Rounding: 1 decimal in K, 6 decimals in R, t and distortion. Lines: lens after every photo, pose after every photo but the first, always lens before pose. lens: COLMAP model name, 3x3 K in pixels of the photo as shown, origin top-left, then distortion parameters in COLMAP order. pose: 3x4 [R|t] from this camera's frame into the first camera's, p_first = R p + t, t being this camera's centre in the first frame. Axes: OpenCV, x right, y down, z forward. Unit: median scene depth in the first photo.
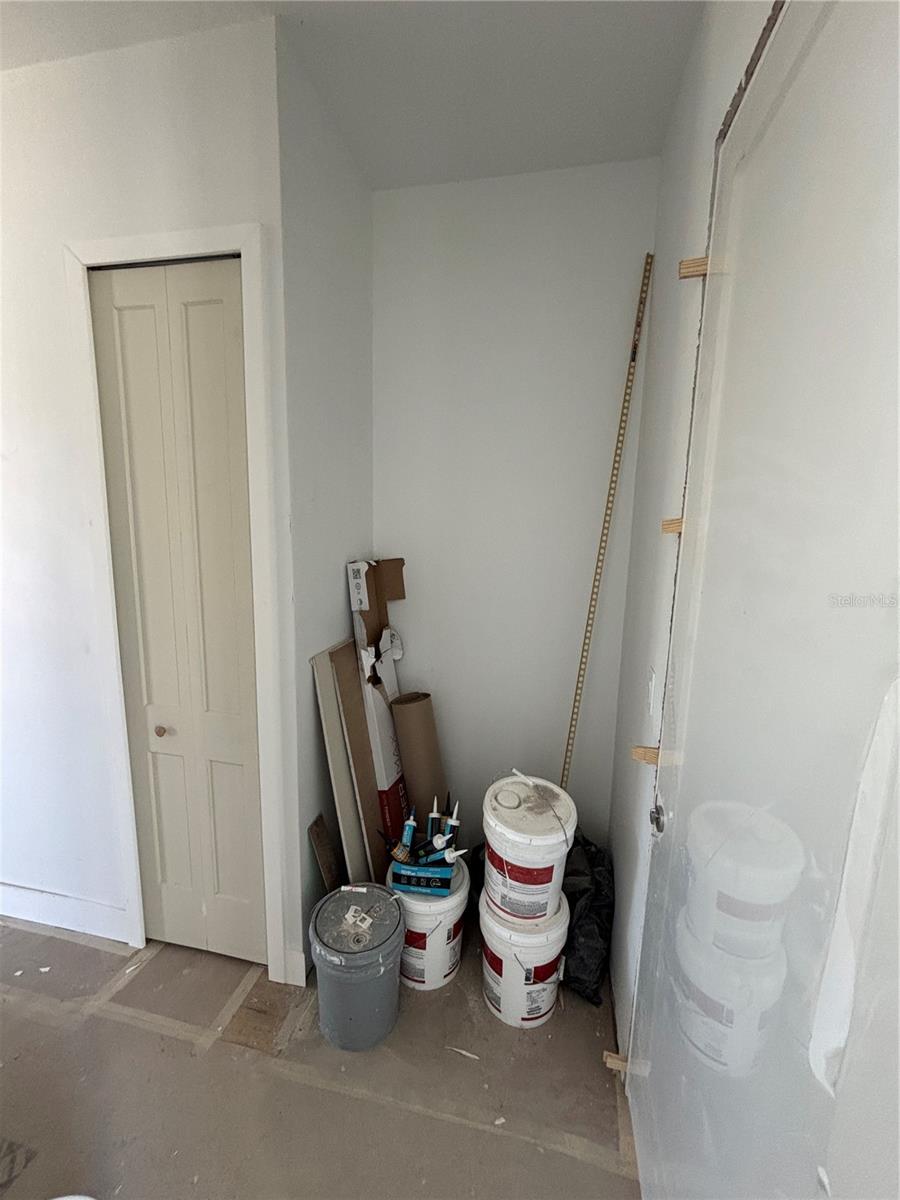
lens RADIAL K [[486.0, 0, 450.0], [0, 486.0, 597.9], [0, 0, 1]] dist [0.001853, -0.000237]
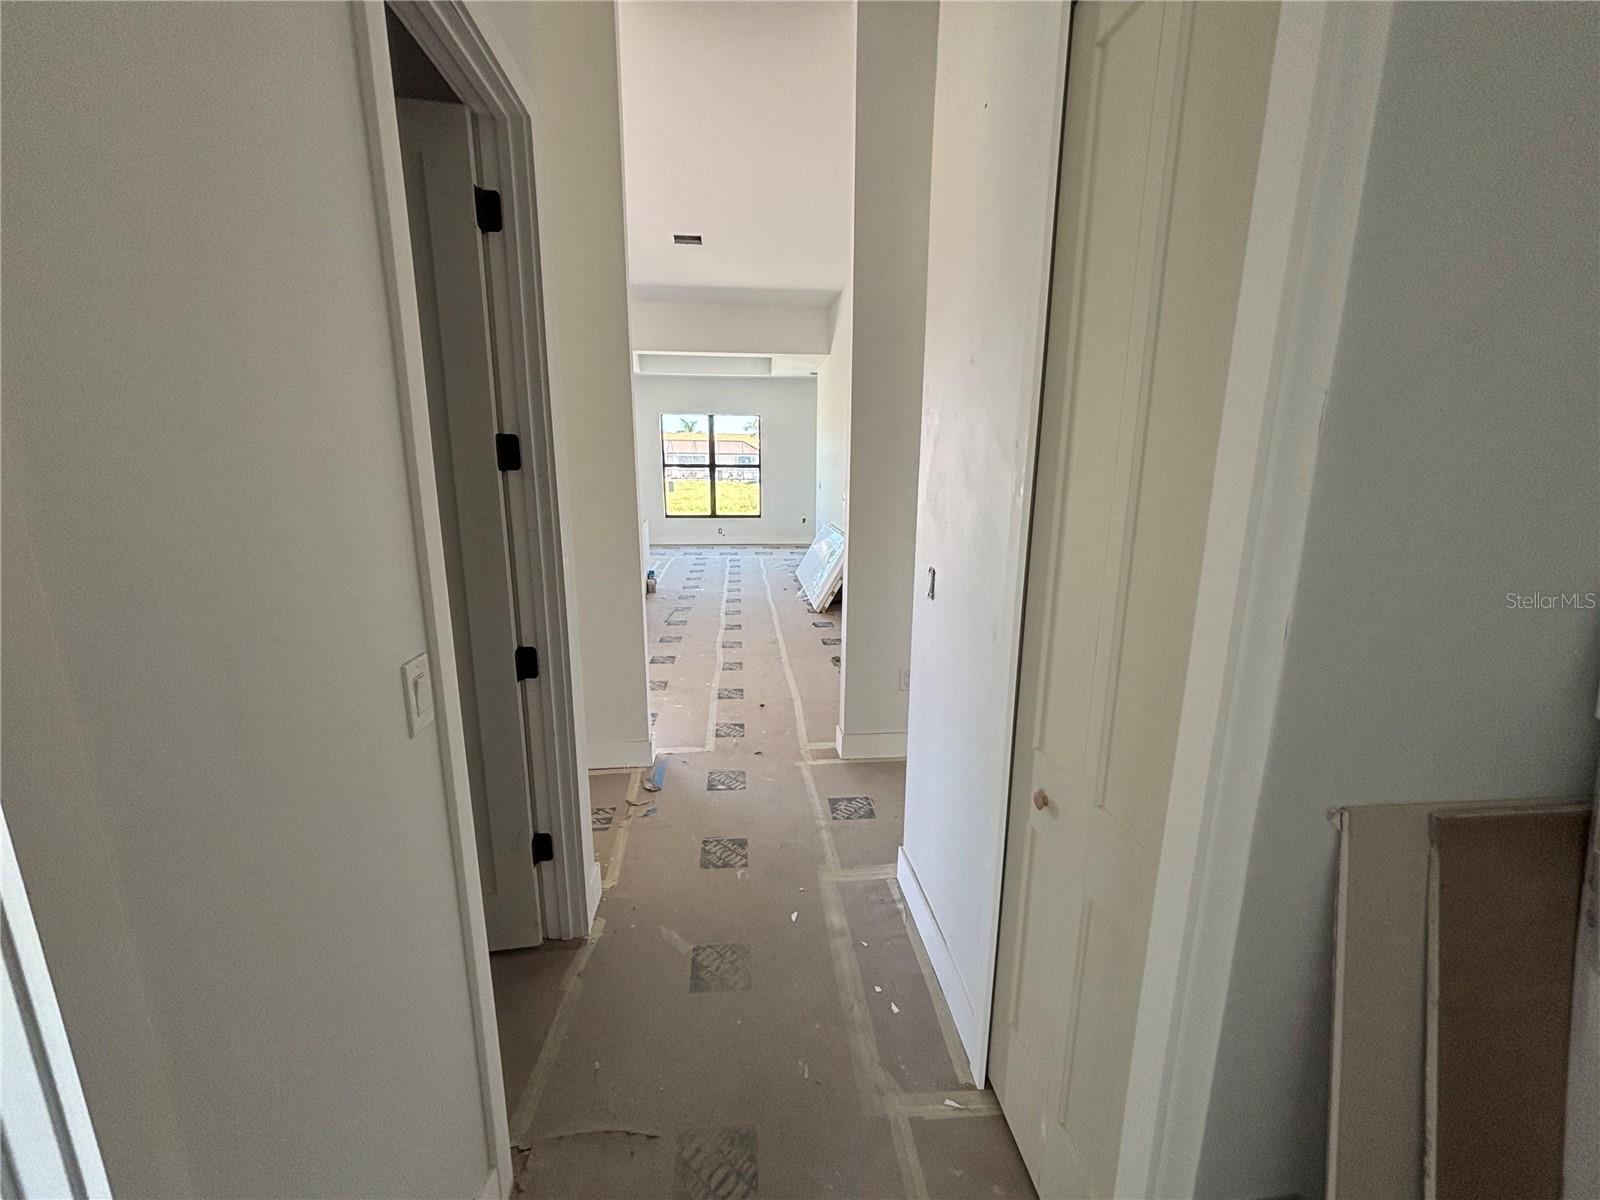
lens RADIAL K [[647.9, 0, 815.0], [0, 647.9, 596.5], [0, 0, 1]] dist [0.001853, -0.000237]
pose [[0.324591, 0.181153, -0.928345, 0.001252], [-0.158213, 0.978059, 0.135535, -0.030834], [0.932529, 0.102883, 0.346129, 0.445252]]
